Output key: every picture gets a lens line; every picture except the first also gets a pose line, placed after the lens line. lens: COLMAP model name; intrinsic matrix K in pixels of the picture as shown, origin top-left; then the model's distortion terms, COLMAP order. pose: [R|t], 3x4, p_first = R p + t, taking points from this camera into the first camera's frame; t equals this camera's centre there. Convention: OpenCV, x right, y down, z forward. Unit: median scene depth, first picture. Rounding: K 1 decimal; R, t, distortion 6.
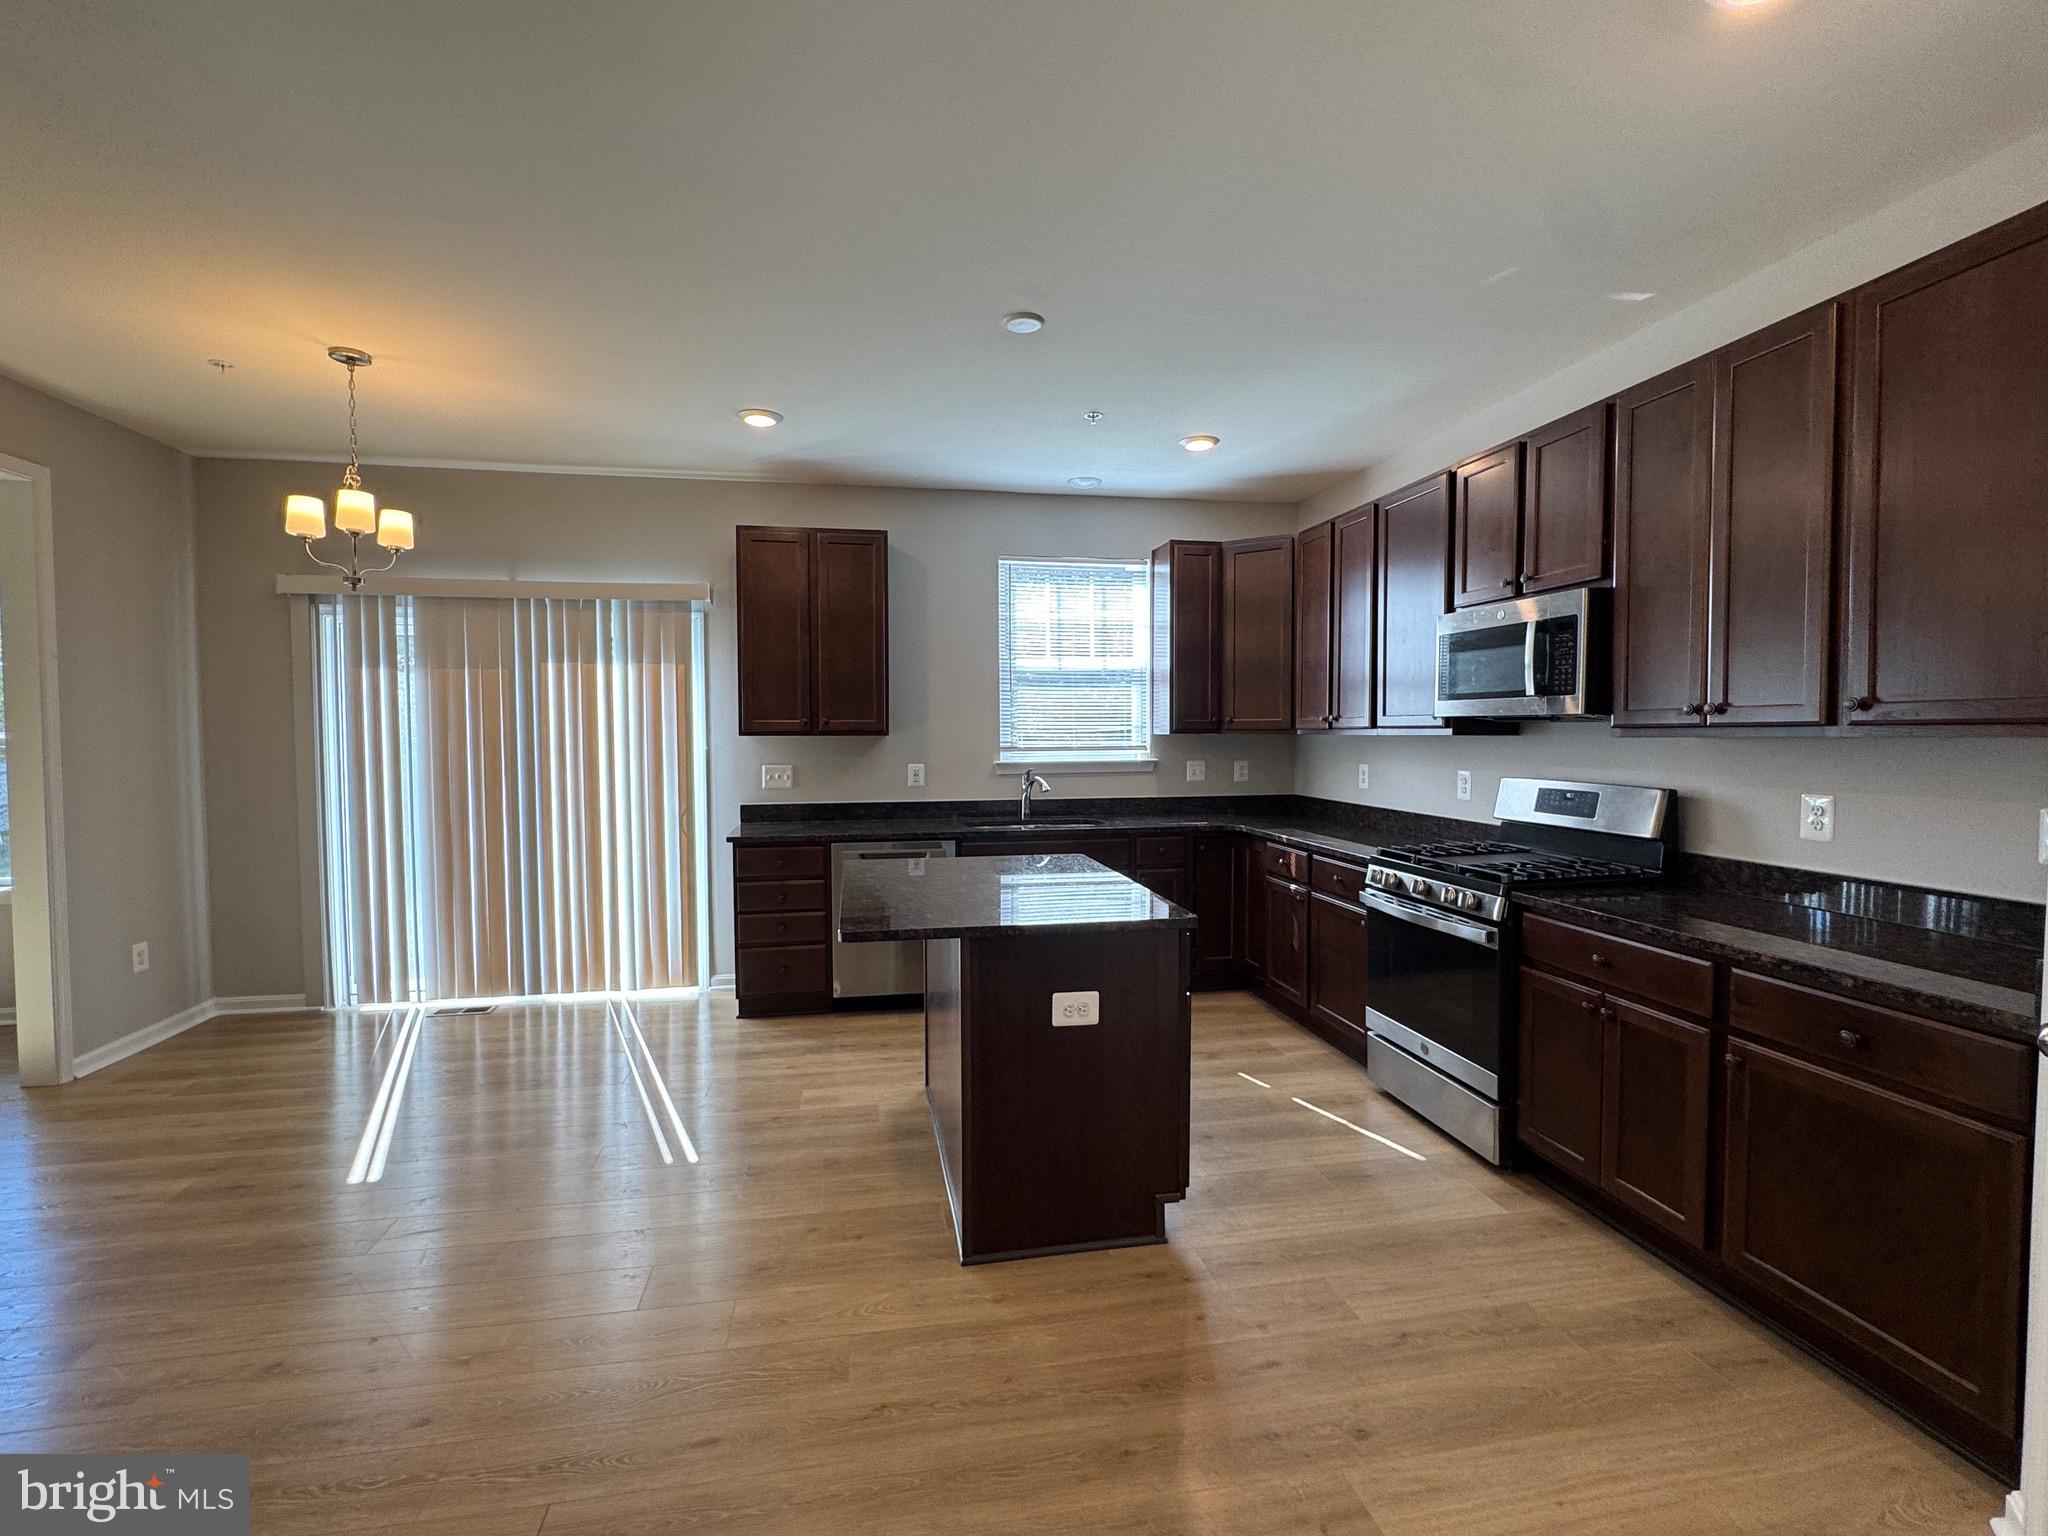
lens RADIAL K [[922.2, 0, 1022.3], [0, 922.2, 768.5], [0, 0, 1]] dist [-0.003840, 0.000578]
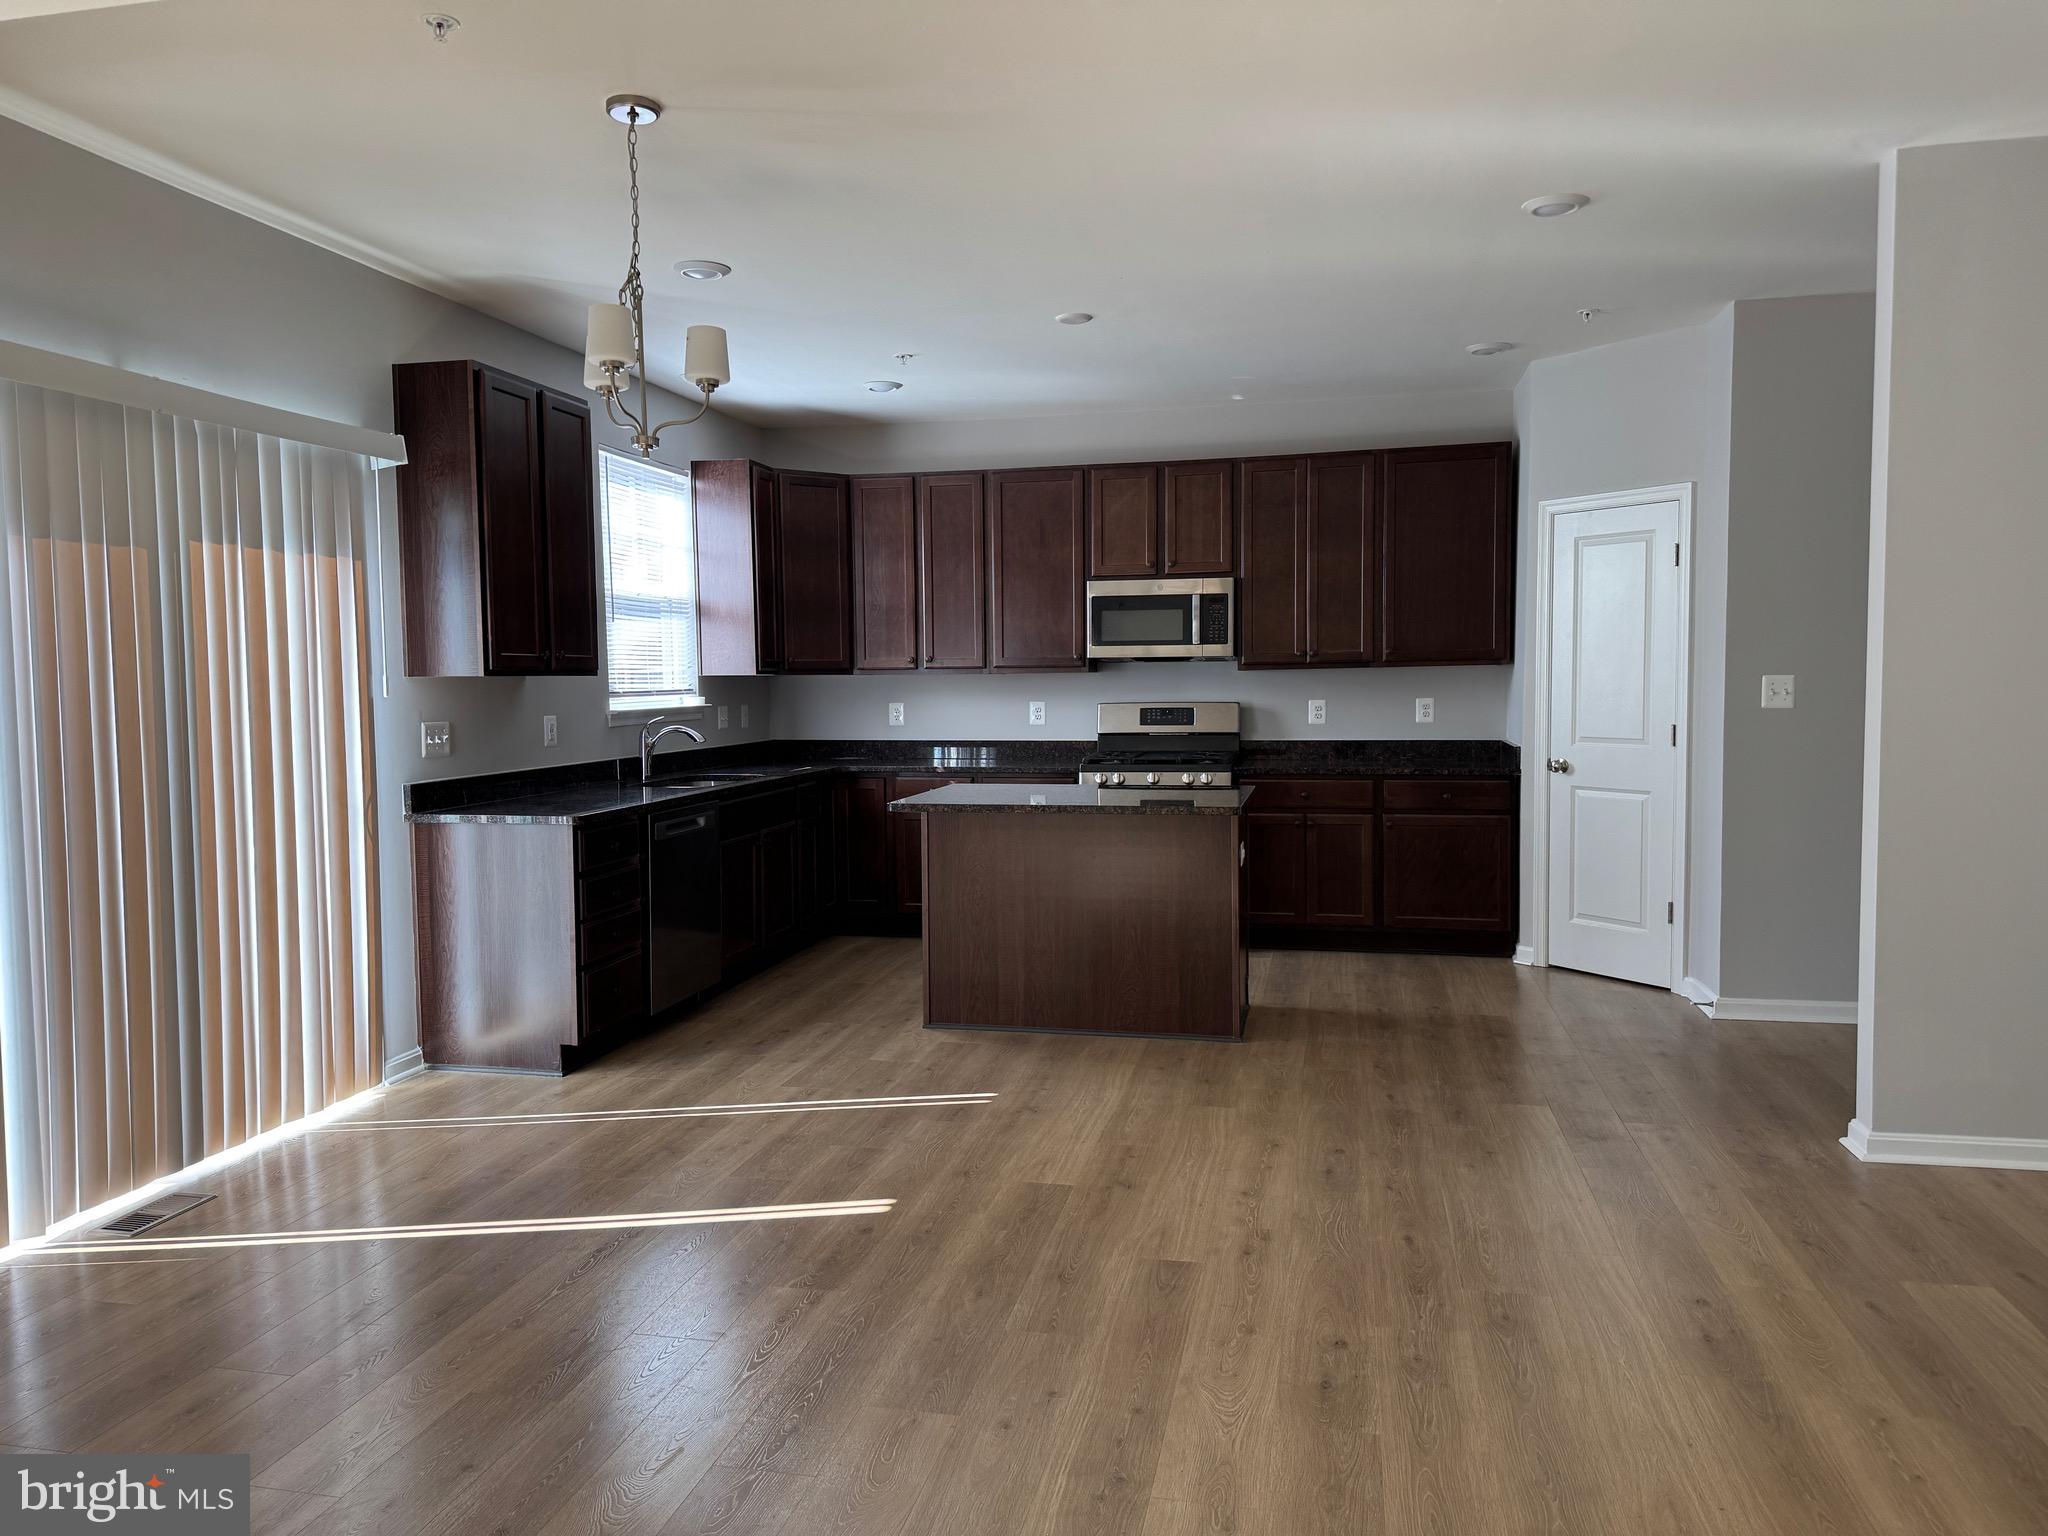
lens RADIAL K [[1407.9, 0, 1031.0], [0, 1407.9, 759.4], [0, 0, 1]] dist [0.134963, -0.204626]
pose [[0.387664, -0.056177, 0.920087, -1.411251], [0.048379, 0.998006, 0.040550, 0.003241], [-0.920530, 0.028793, 0.389609, 0.288031]]
